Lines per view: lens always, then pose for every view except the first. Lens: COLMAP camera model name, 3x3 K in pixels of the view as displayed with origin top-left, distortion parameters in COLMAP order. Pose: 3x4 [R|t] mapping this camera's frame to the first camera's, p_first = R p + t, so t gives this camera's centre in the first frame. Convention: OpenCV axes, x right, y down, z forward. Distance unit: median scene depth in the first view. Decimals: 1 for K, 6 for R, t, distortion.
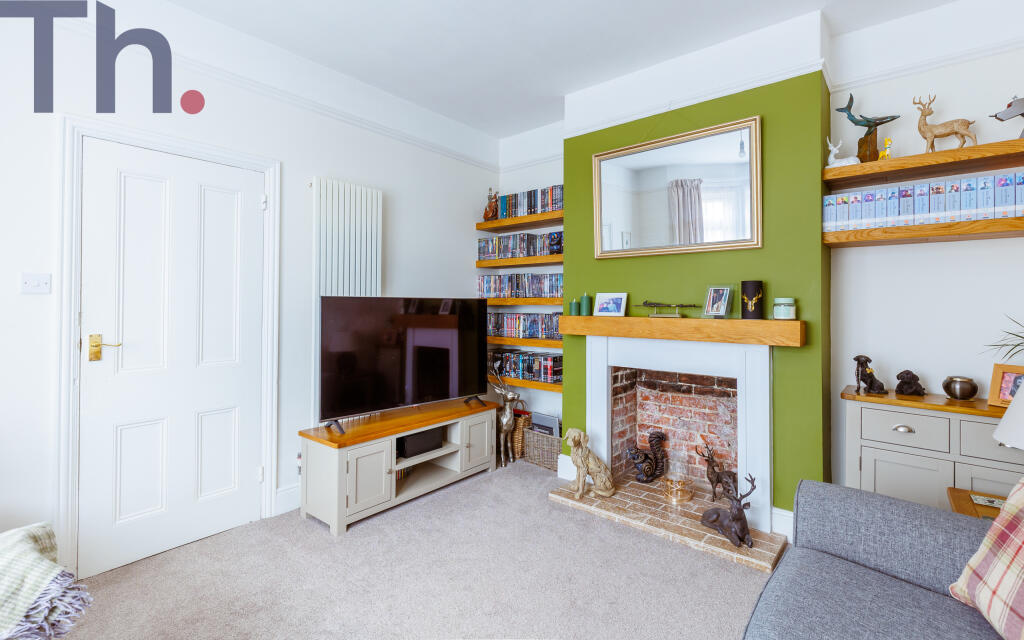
lens RADIAL K [[452.8, 0, 507.6], [0, 452.8, 303.1], [0, 0, 1]] dist [-0.000318, -0.000109]
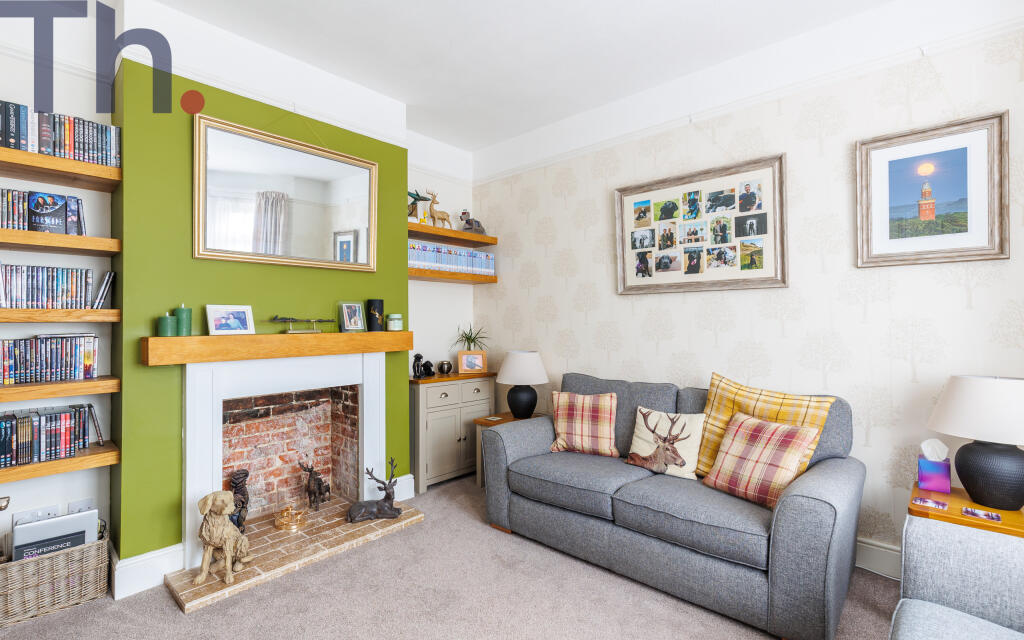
lens RADIAL K [[479.5, 0, 512.0], [0, 479.5, 320.0], [0, 0, 1]] dist [0.000950, 0.000256]
pose [[0.026495, -0.001230, 0.999648, -0.627637], [0.004305, 0.999990, 0.001117, 0.004667], [-0.999640, 0.004273, 0.026500, 0.528627]]
